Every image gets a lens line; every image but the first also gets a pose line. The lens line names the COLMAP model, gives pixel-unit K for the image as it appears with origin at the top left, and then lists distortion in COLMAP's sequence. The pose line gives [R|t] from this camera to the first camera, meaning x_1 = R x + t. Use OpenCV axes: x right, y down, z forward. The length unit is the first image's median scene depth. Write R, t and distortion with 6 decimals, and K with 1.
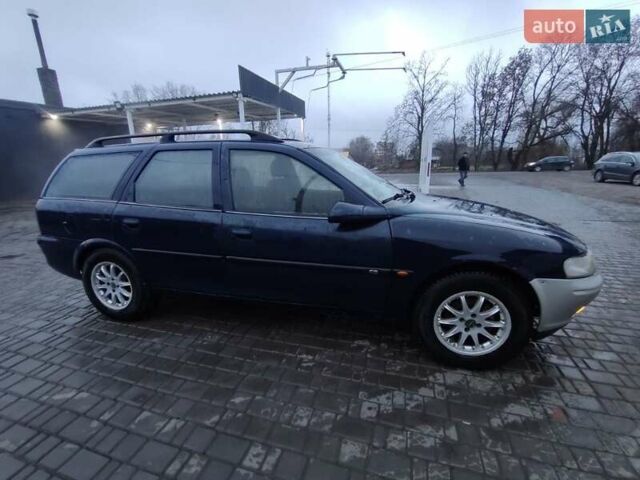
lens RADIAL K [[289.5, 0, 320.0], [0, 289.5, 240.0], [0, 0, 1]] dist [-0.001931, -0.000614]
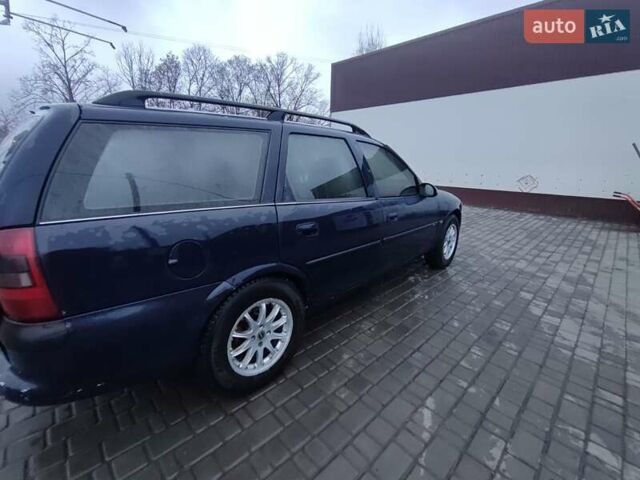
lens RADIAL K [[289.5, 0, 320.0], [0, 289.5, 240.0], [0, 0, 1]] dist [-0.001931, -0.000614]
pose [[0.486389, -0.207995, 0.848625, -1.229308], [0.197443, 0.972294, 0.125142, -0.112233], [-0.851142, 0.106687, 0.513980, 0.566654]]
